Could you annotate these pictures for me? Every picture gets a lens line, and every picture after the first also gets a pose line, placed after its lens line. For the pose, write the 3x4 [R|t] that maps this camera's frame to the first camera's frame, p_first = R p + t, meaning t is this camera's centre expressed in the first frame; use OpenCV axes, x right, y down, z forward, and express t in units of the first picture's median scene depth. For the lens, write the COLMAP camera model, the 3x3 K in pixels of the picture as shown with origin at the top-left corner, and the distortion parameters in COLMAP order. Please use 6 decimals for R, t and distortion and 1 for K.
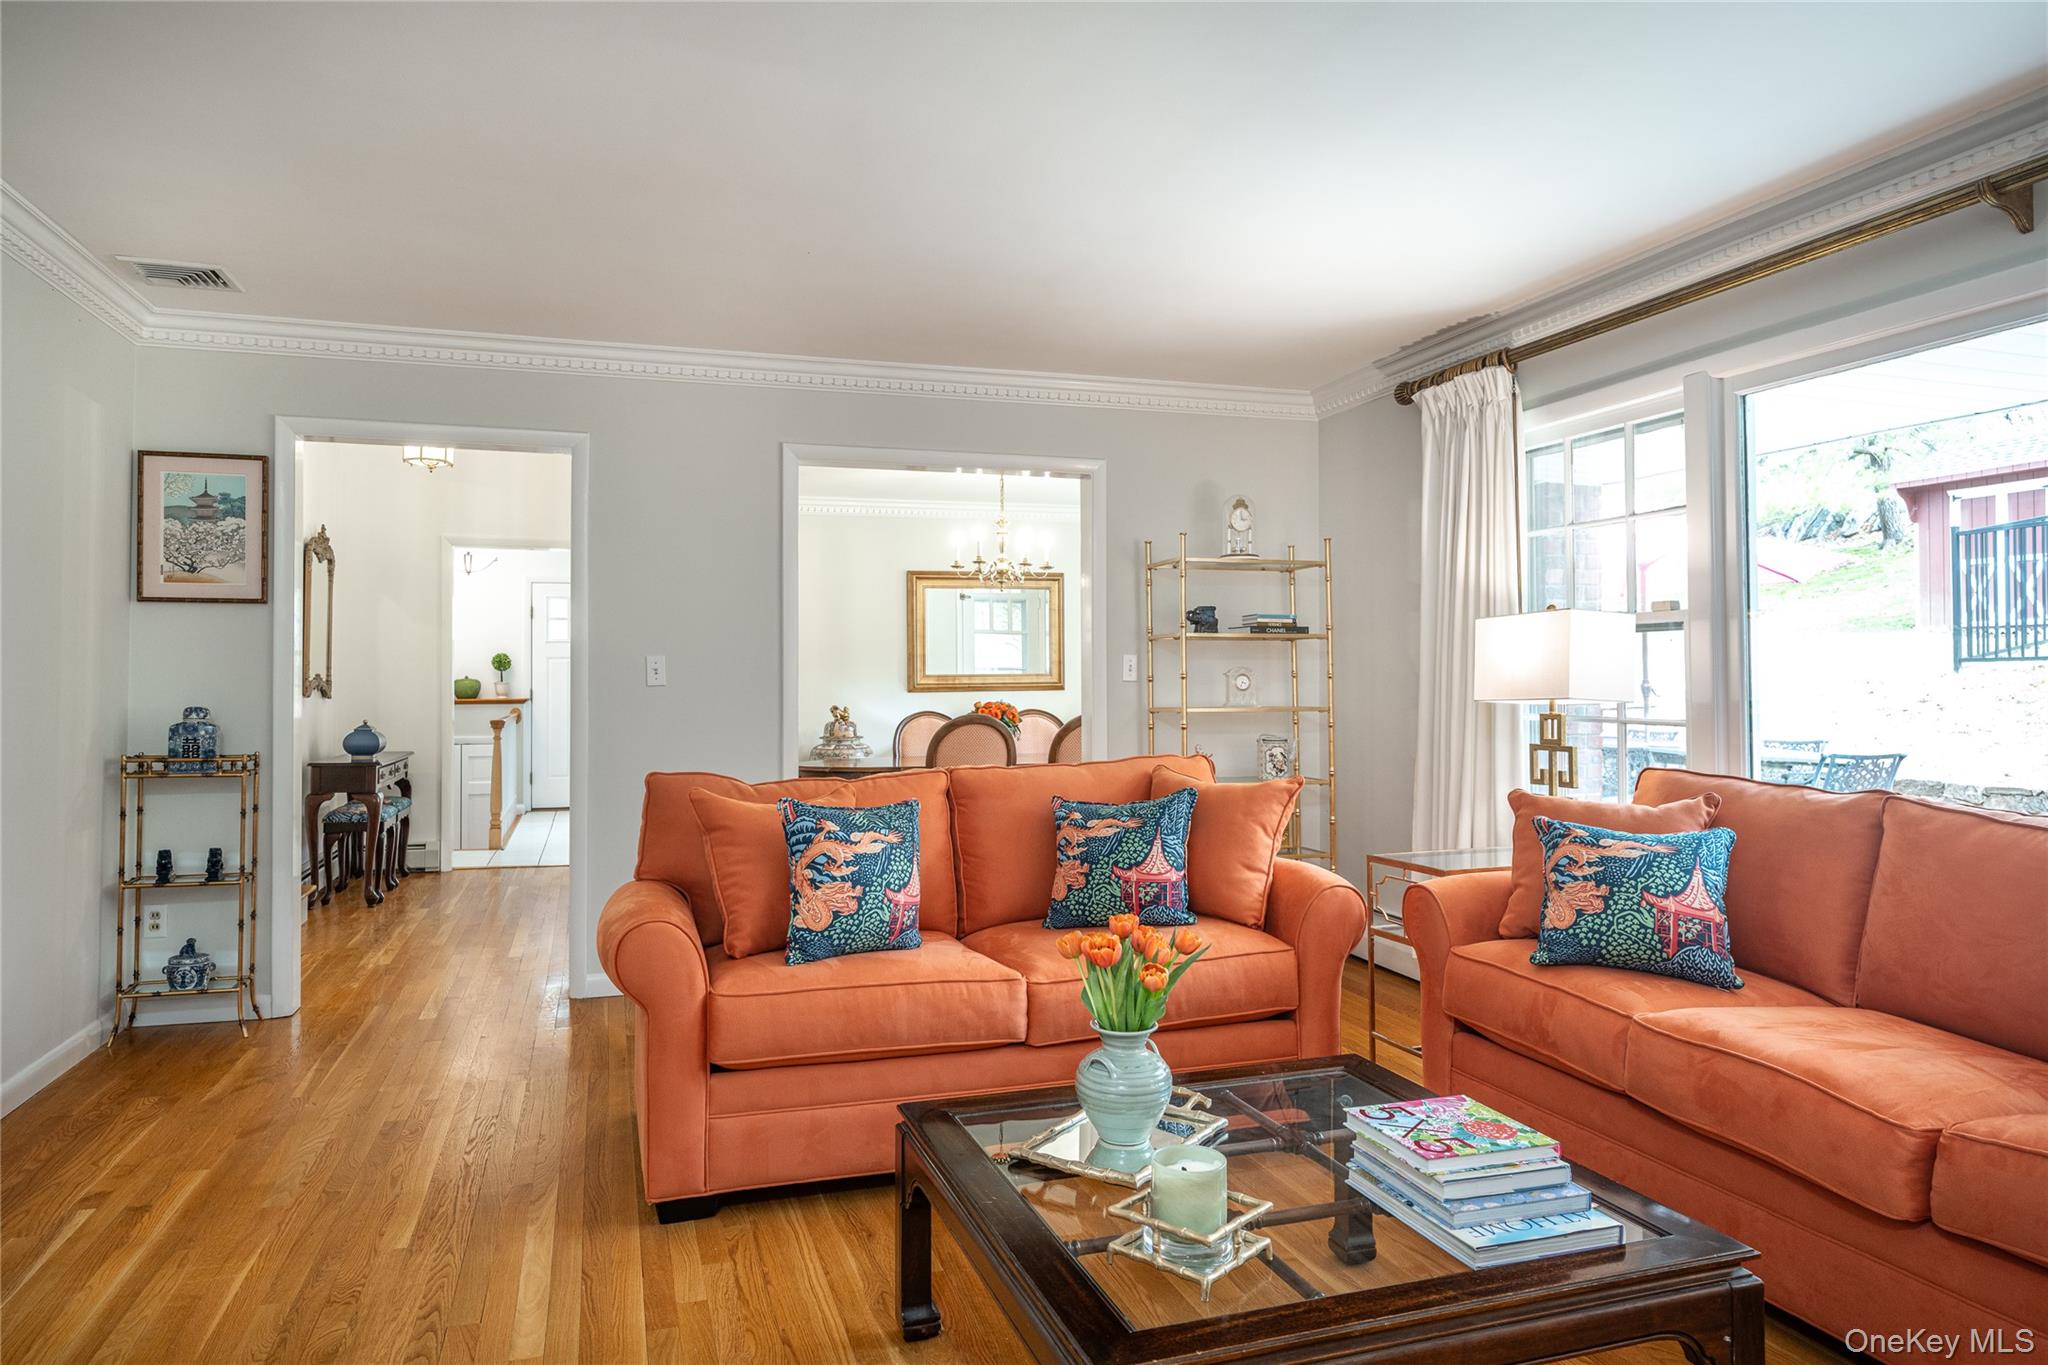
lens RADIAL K [[1260.5, 0, 1021.0], [0, 1260.5, 683.5], [0, 0, 1]] dist [0.011748, 0.001826]
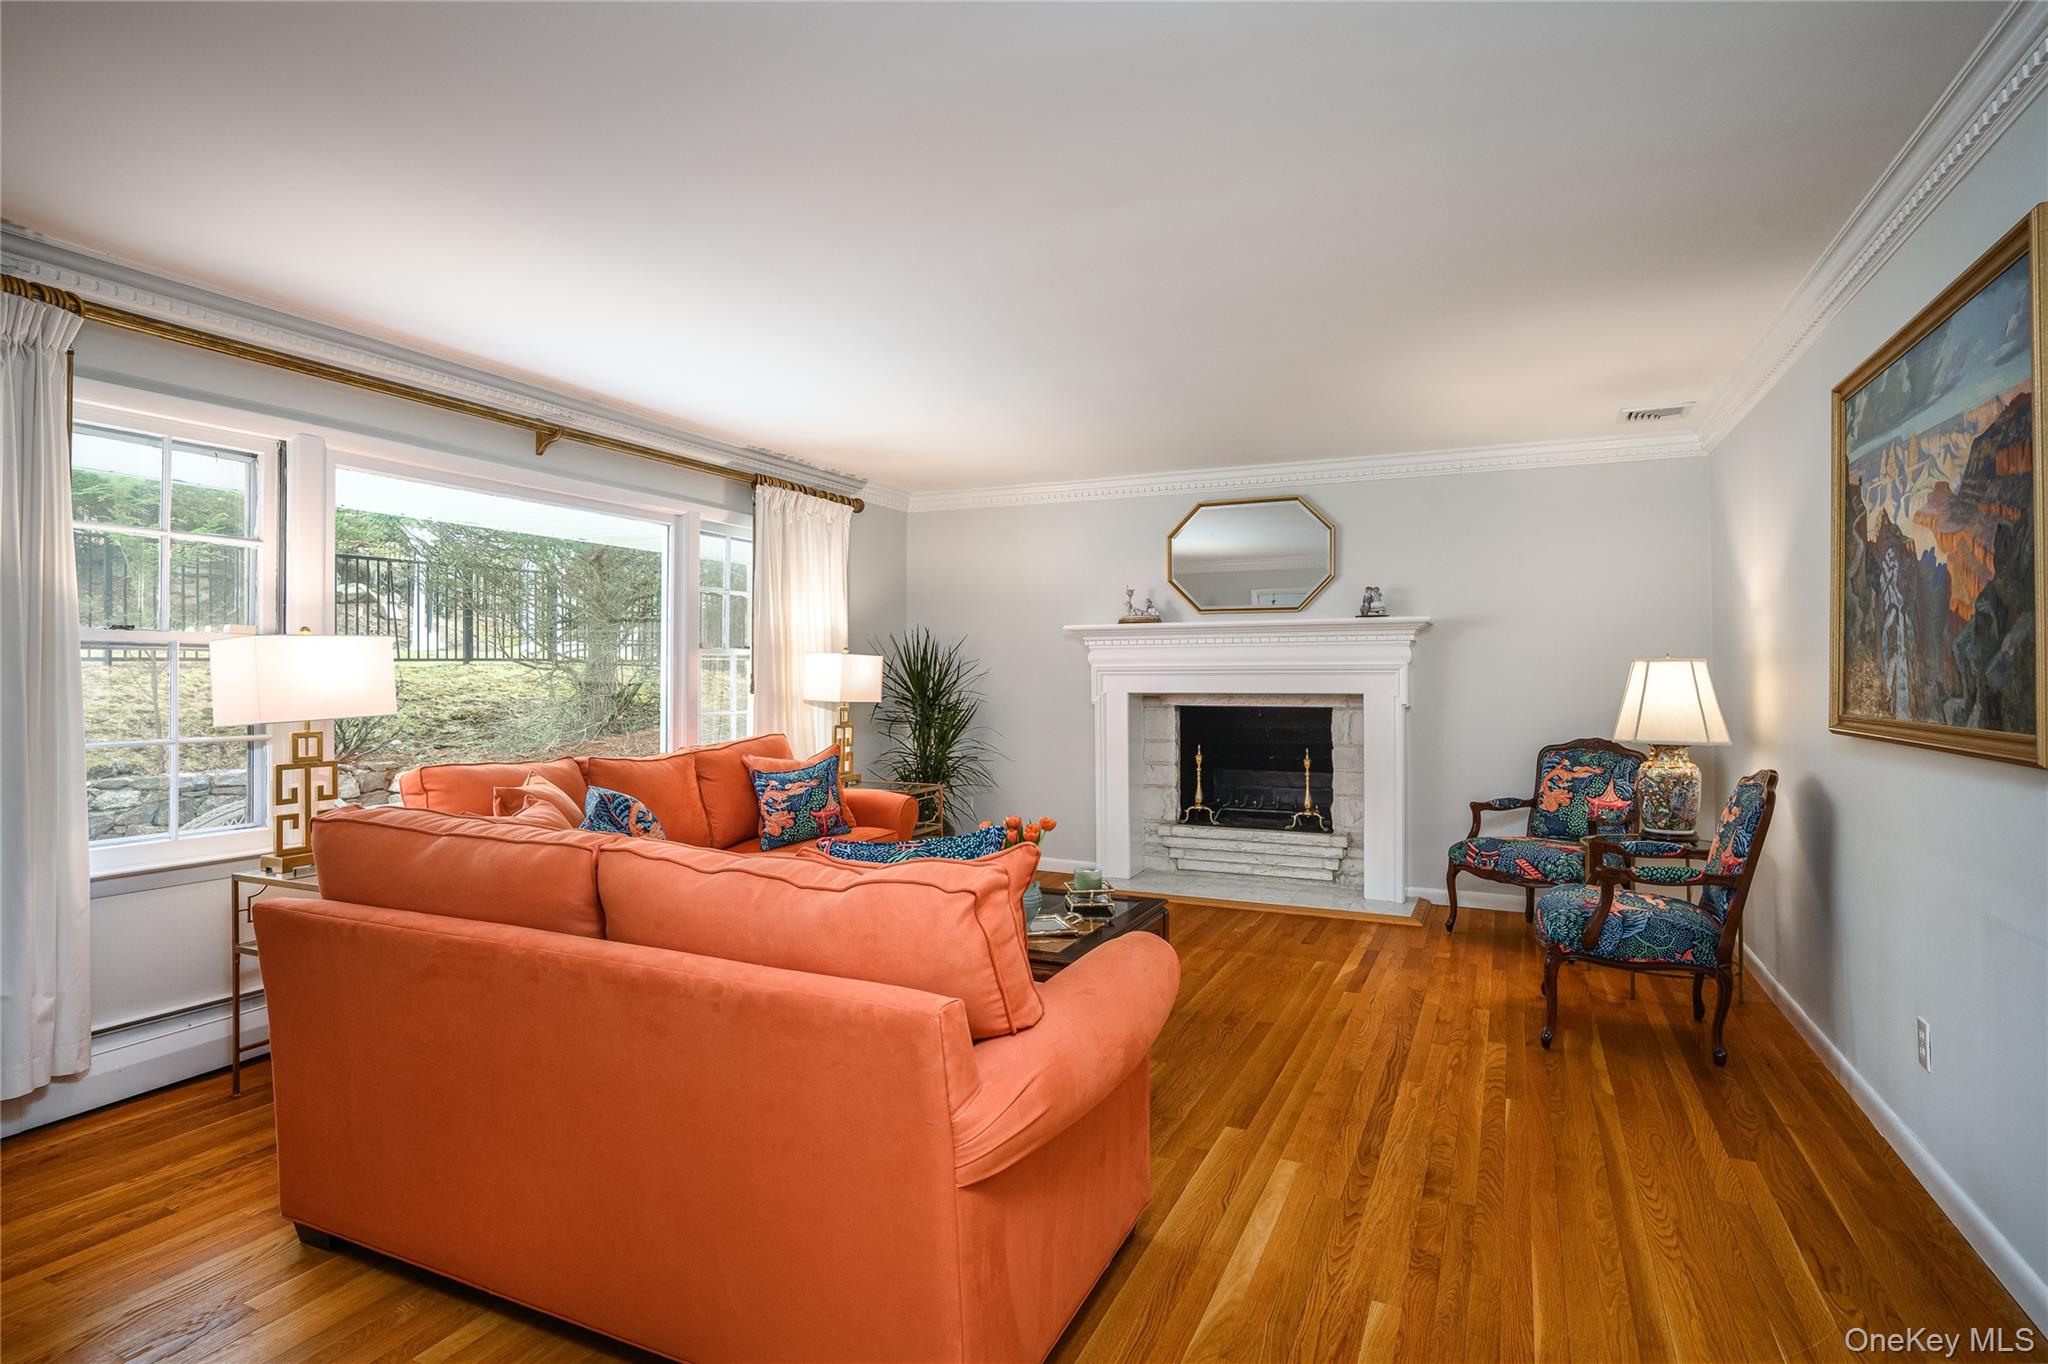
lens RADIAL K [[1071.4, 0, 1018.9], [0, 1071.4, 677.3], [0, 0, 1]] dist [-0.002896, 0.000045]
pose [[-0.726015, 0.013664, 0.687544, -0.593551], [0.013924, 0.999890, -0.005168, -0.007652], [-0.687538, 0.005822, -0.726125, 1.230126]]
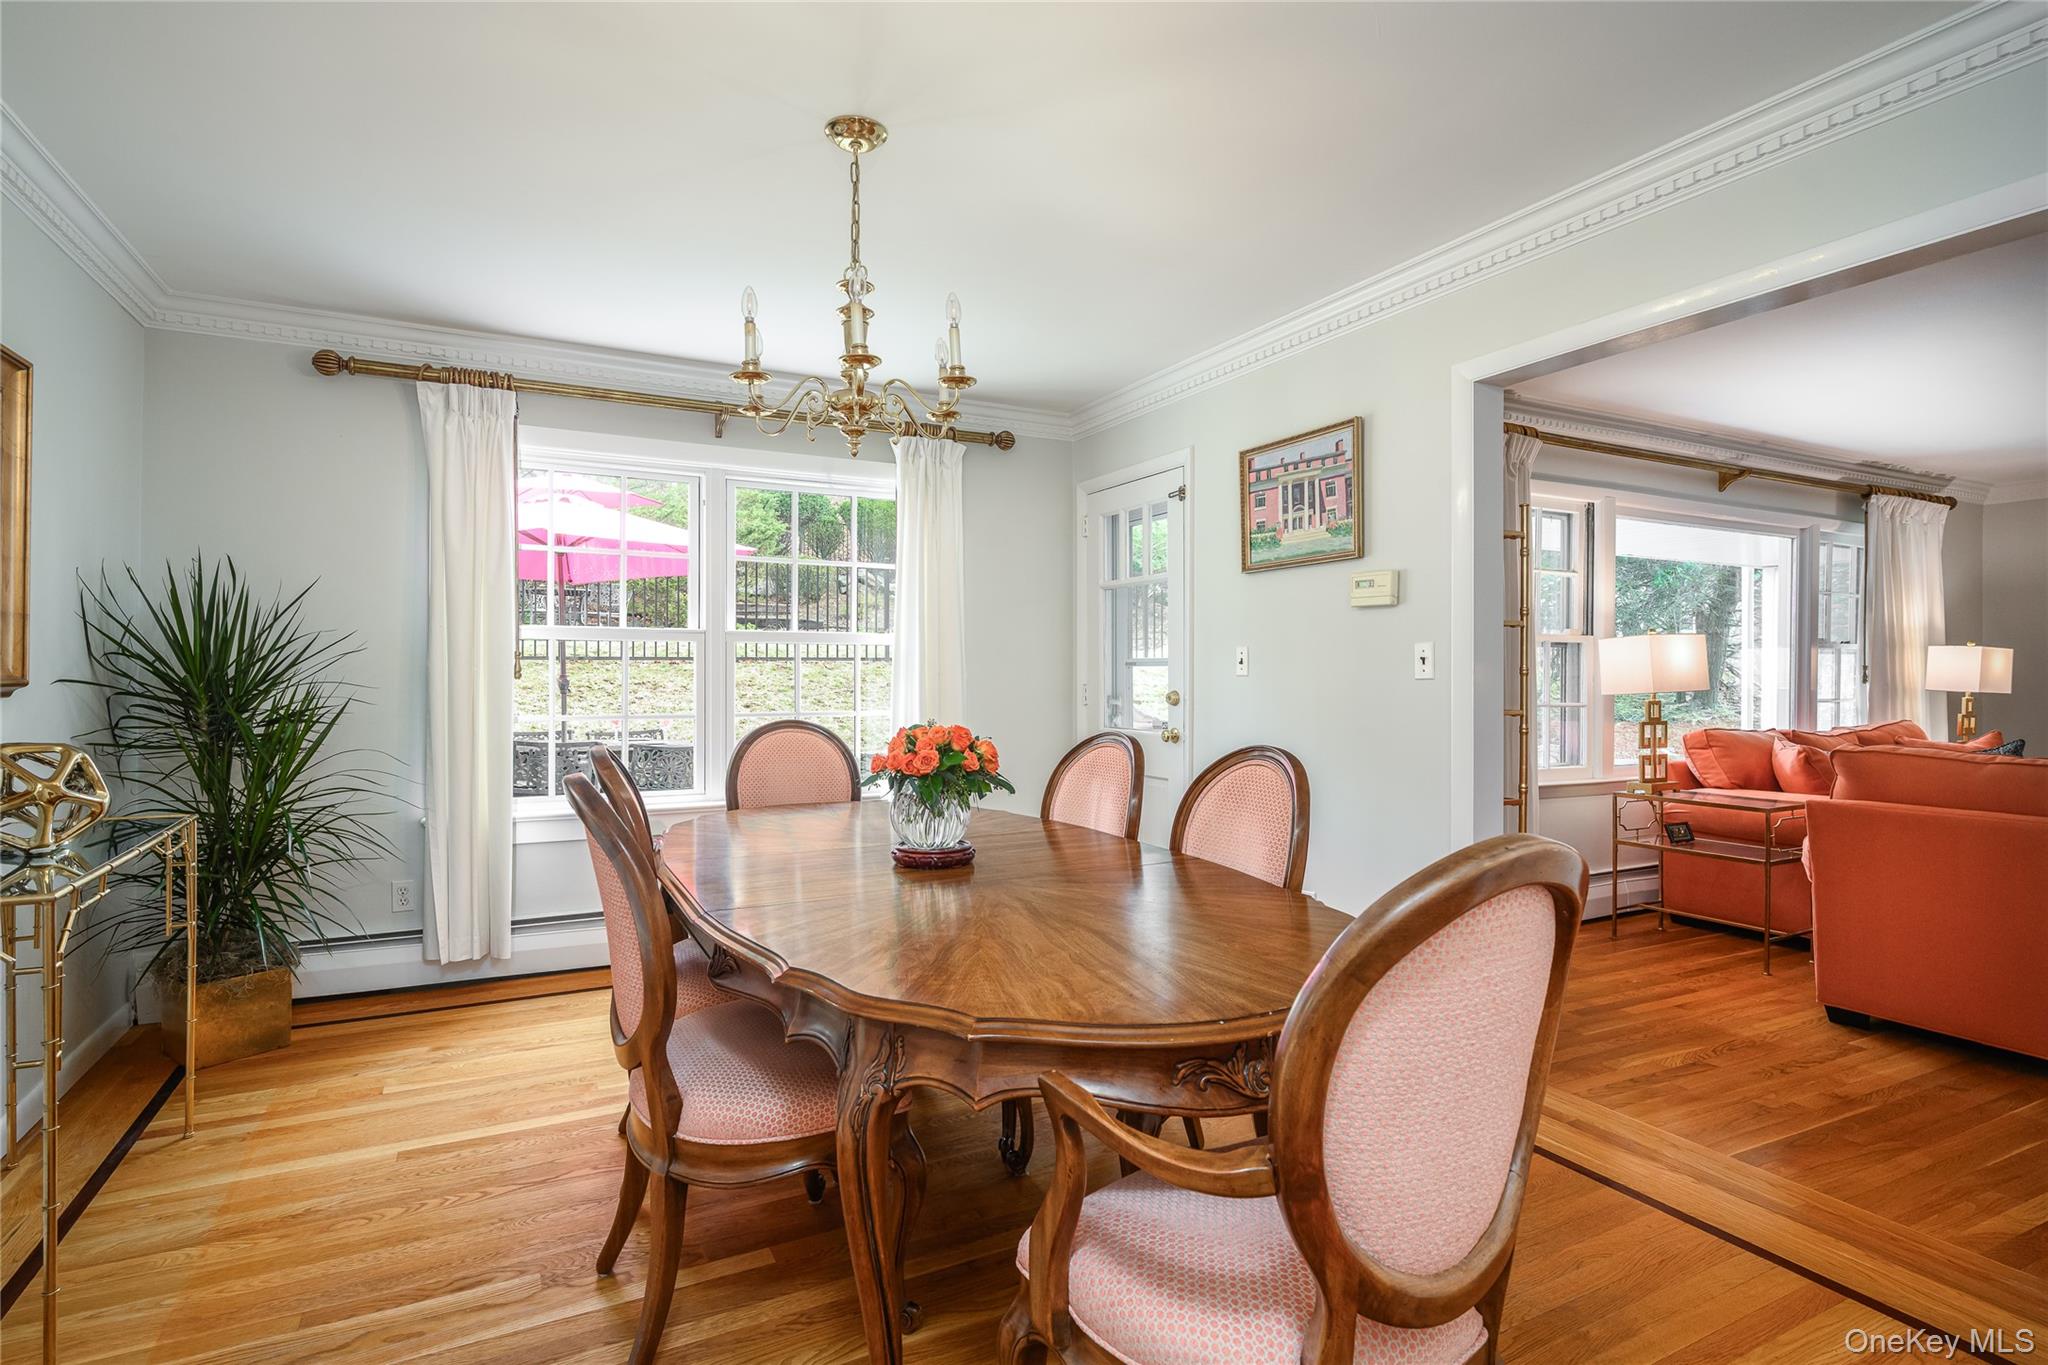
lens RADIAL K [[1008.7, 0, 1024.1], [0, 1008.7, 675.0], [0, 0, 1]] dist [0.001515, -0.000502]
pose [[-0.145445, 0.004750, 0.989355, -0.664082], [-0.000929, 0.999987, -0.004938, 0.000045], [-0.989366, -0.001638, -0.145438, 1.917688]]
